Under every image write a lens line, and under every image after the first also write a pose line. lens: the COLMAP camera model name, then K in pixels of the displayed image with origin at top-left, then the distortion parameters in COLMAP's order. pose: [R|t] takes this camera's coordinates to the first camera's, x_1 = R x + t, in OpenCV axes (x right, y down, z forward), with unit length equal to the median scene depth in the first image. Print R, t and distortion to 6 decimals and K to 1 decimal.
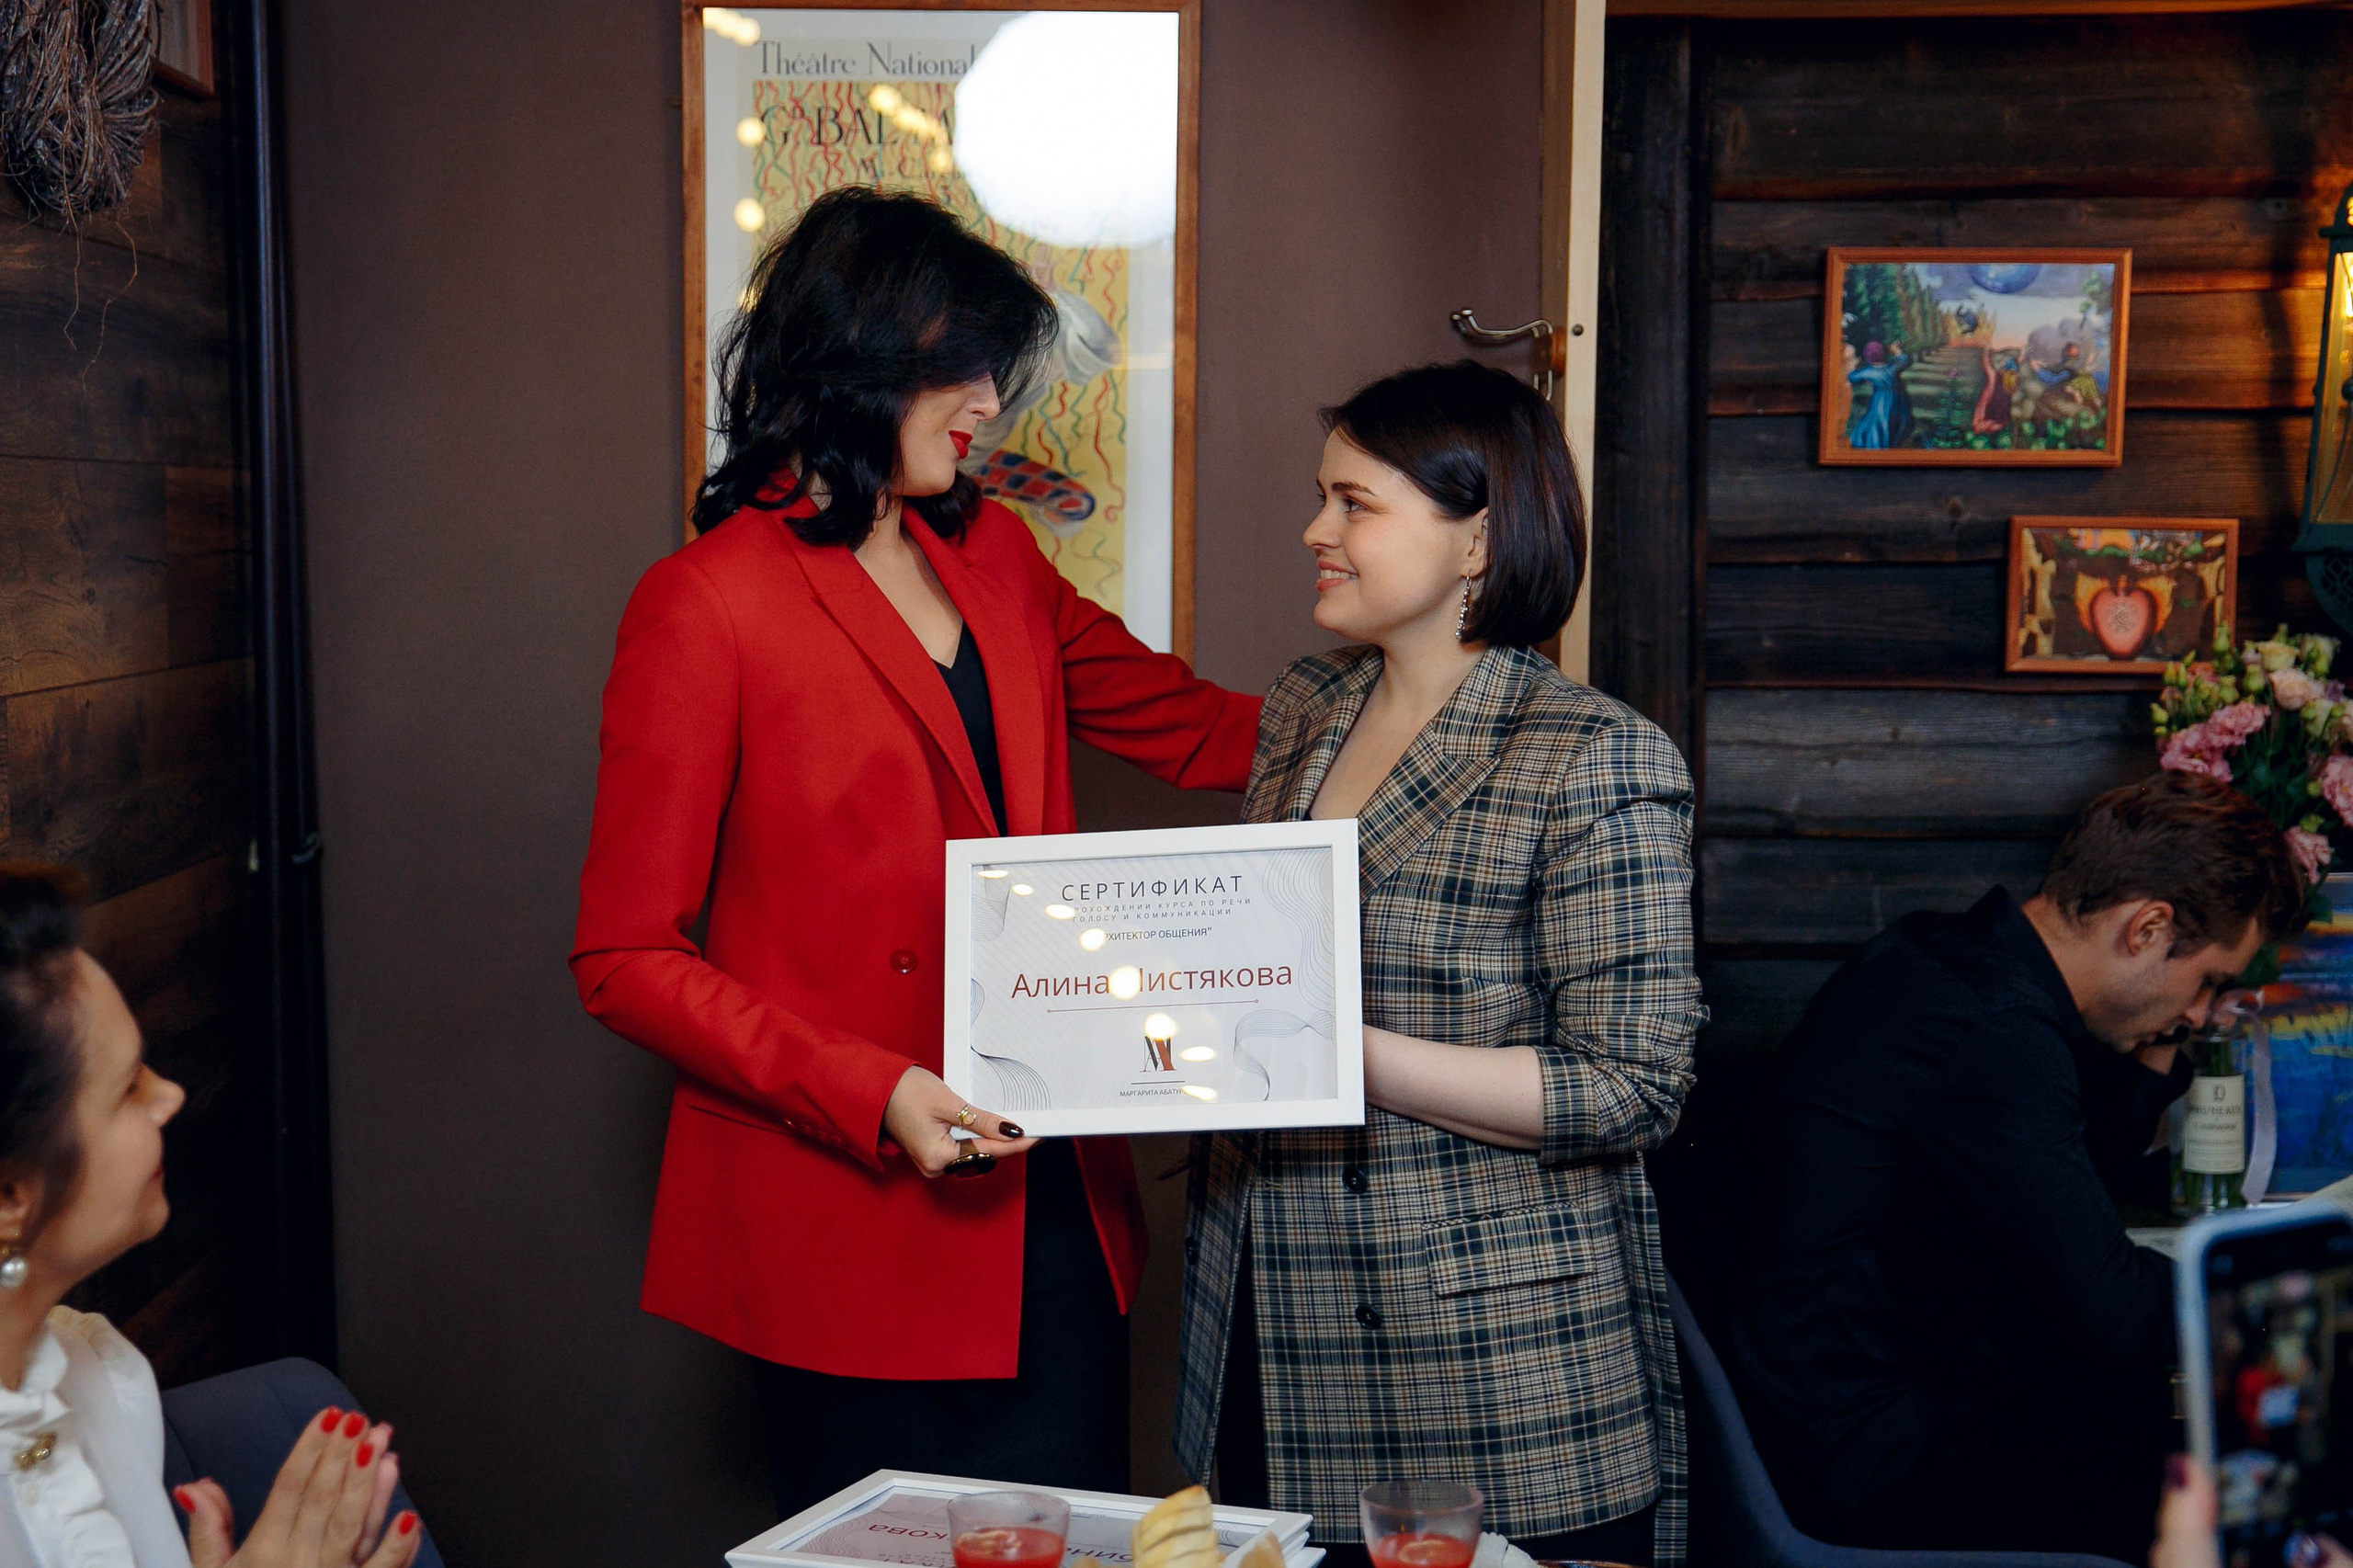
lens RADIAL K [[3395.7, 0, 1114.7], [0, 3395.7, 766.9], [0, 0, 1]] dist [0.060528, 0.099077]
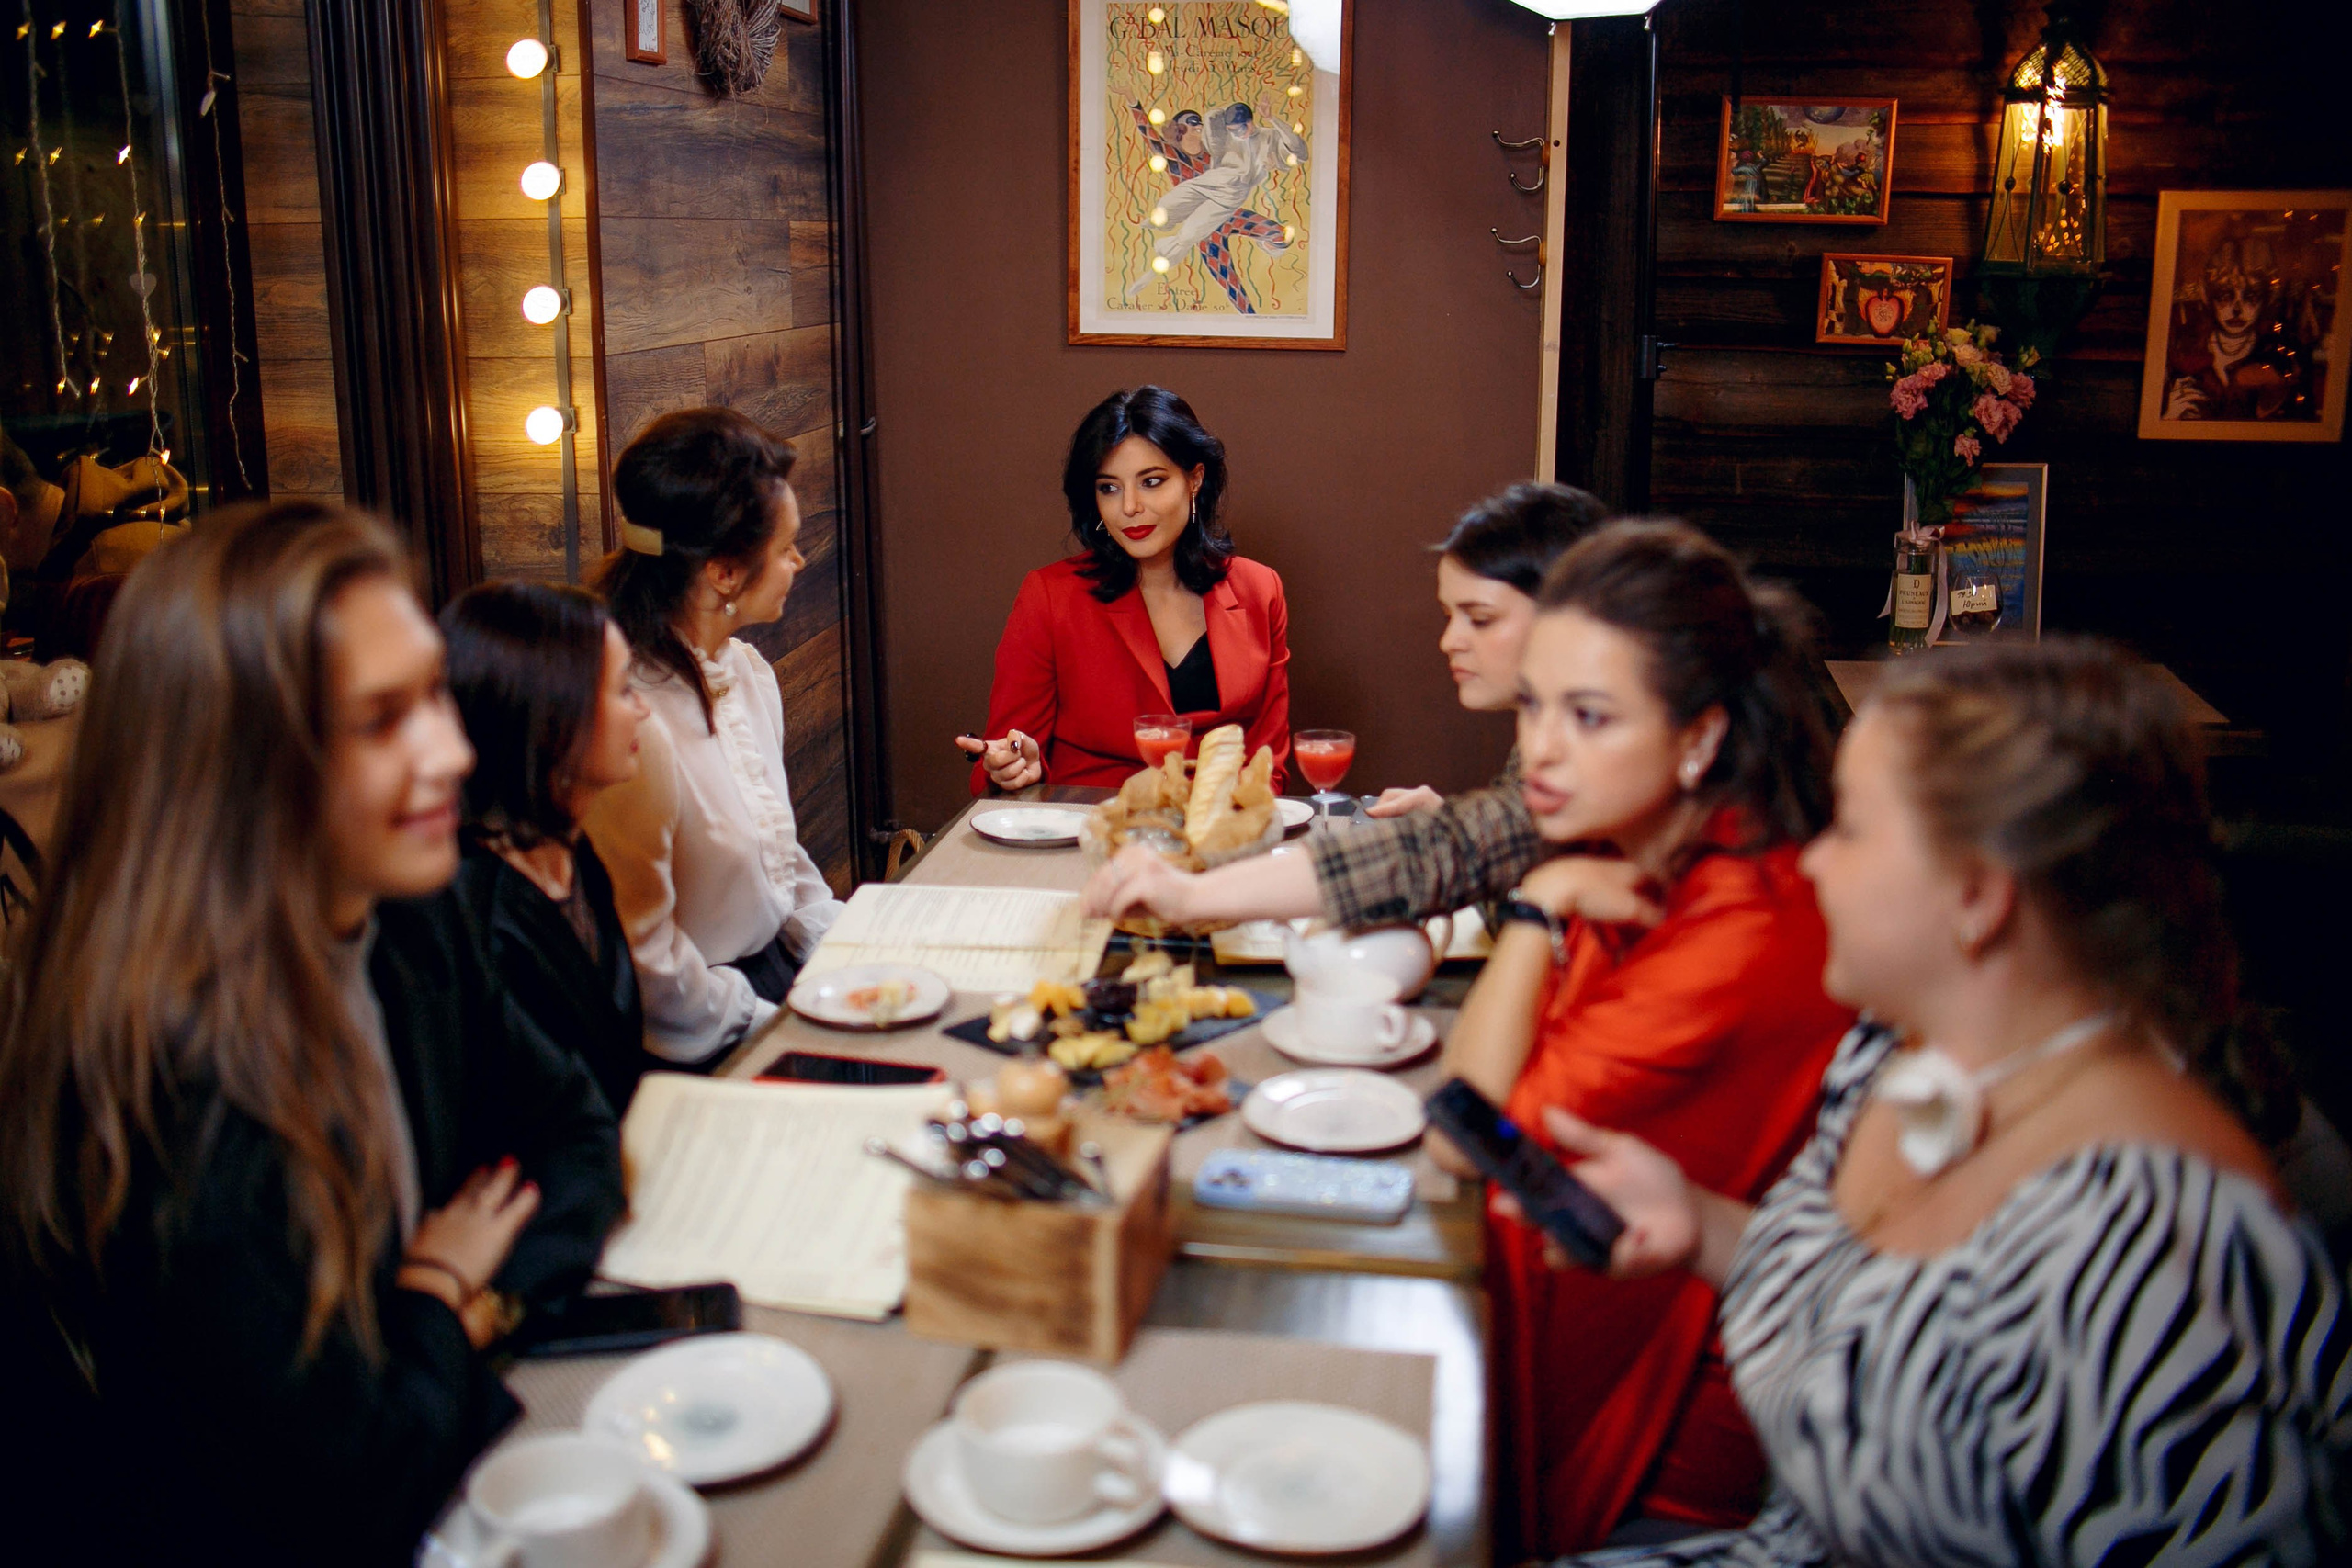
lens RADIAL K [[2146.9, 0, 1124.4], [0, 2146.9, 782.7], [0, 0, 1]] dist [-0.157691, 0.159160]
pose [[0.988349, 0.037521, -0.147507, 0.078157], [-0.011226, 0.984470, 0.175195, 0.009495], [0.151789, -0.171498, 0.973421, -0.148081]]
